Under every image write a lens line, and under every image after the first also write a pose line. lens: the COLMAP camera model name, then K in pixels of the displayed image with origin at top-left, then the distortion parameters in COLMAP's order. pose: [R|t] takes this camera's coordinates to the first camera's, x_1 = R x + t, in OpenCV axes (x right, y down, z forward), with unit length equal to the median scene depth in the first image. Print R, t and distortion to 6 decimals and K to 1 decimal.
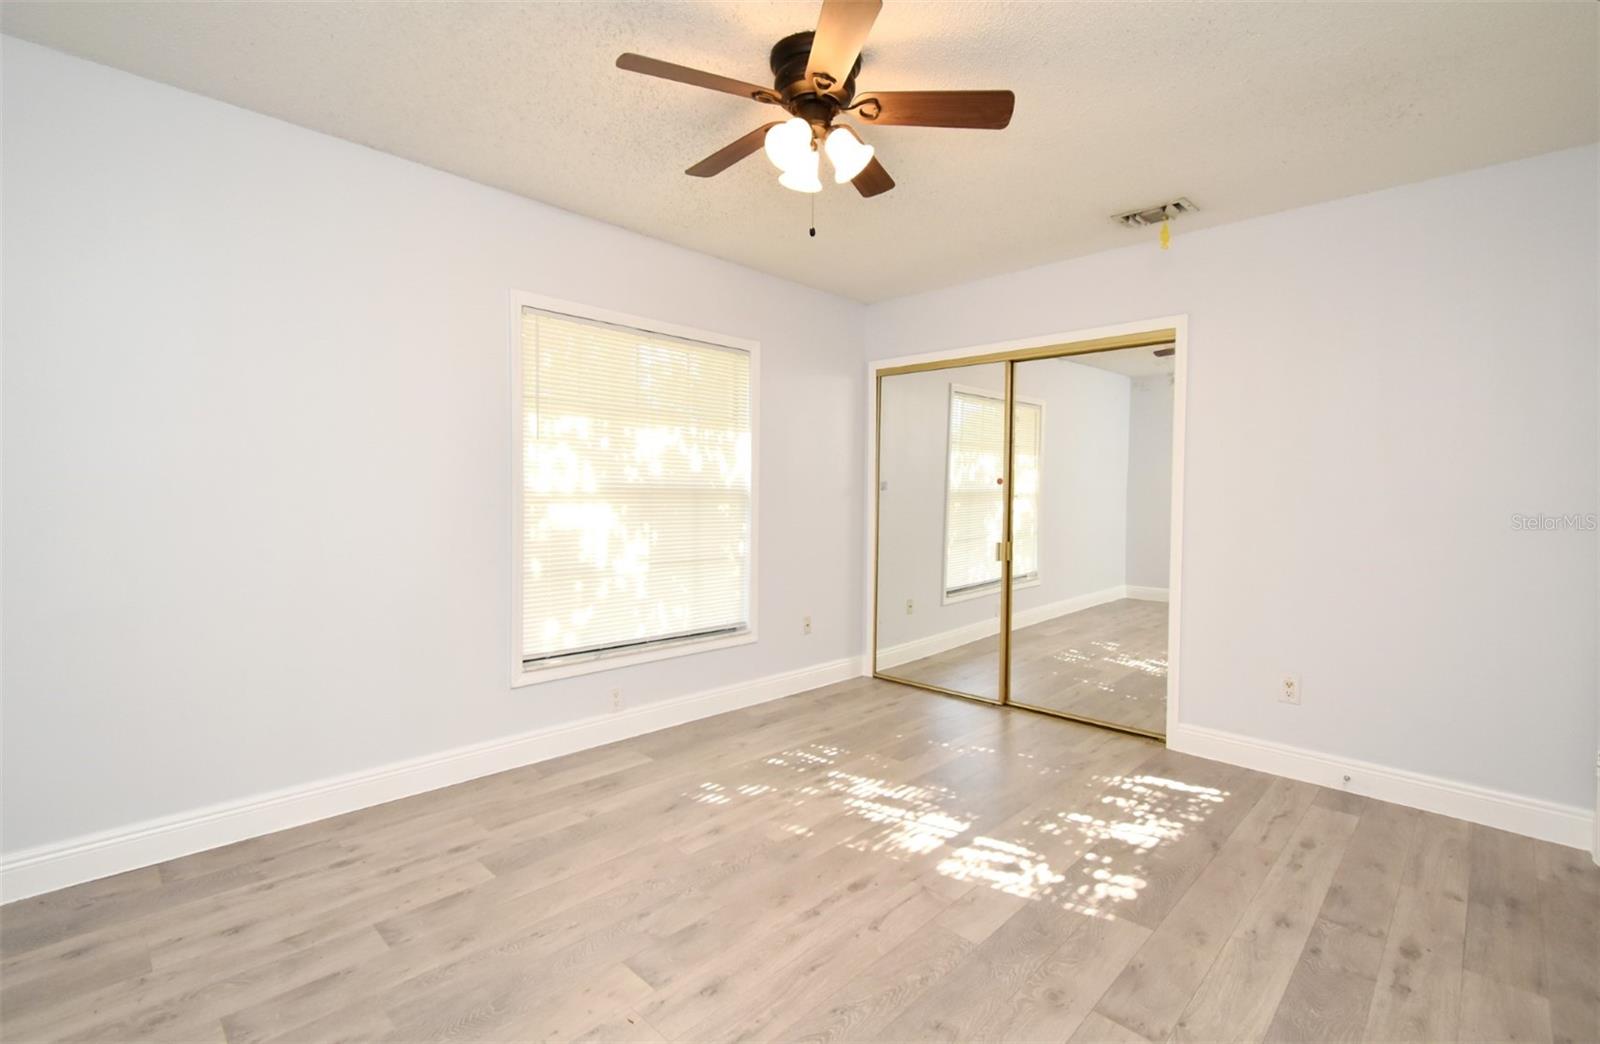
lens RADIAL K [[717.0, 0, 800.0], [0, 717.0, 522.0], [0, 0, 1]] dist [0.001028, -0.000087]
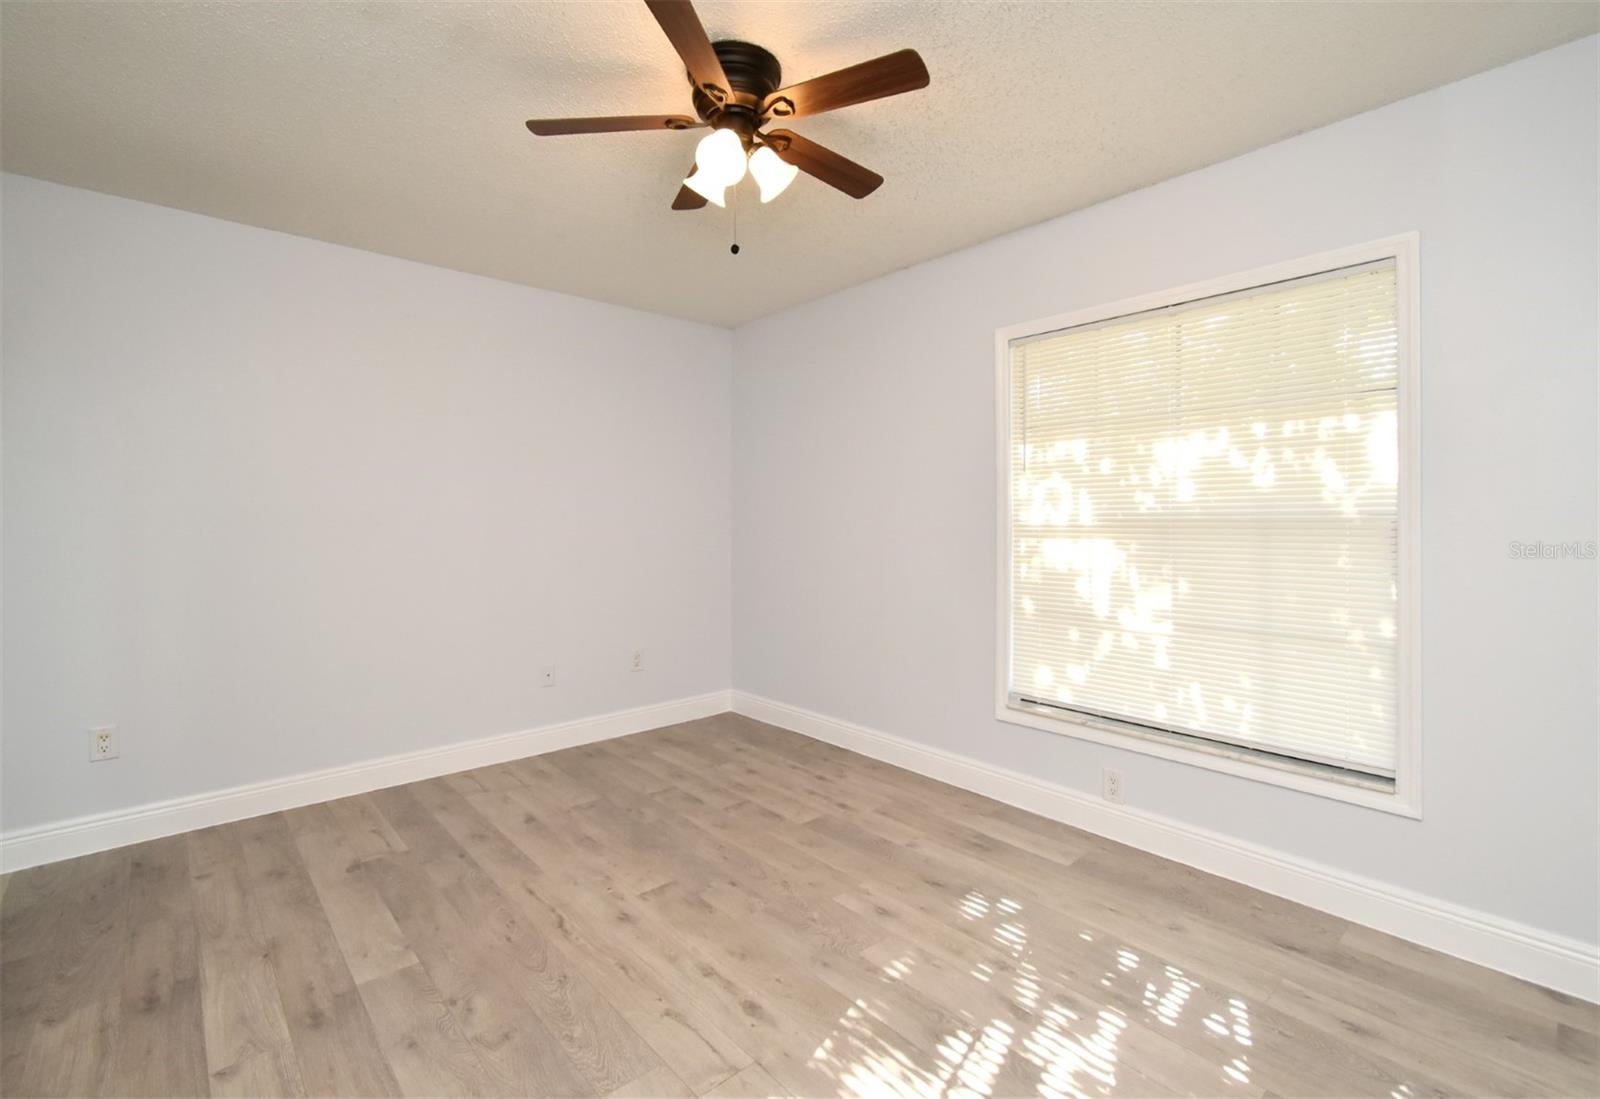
lens RADIAL K [[720.5, 0, 784.6], [0, 720.5, 526.0], [0, 0, 1]] dist [-0.000986, -0.000140]
pose [[-0.085799, -0.007173, -0.996287, 0.847819], [-0.042227, 0.999102, -0.003557, -0.032552], [0.995417, 0.041765, -0.086025, 1.032313]]
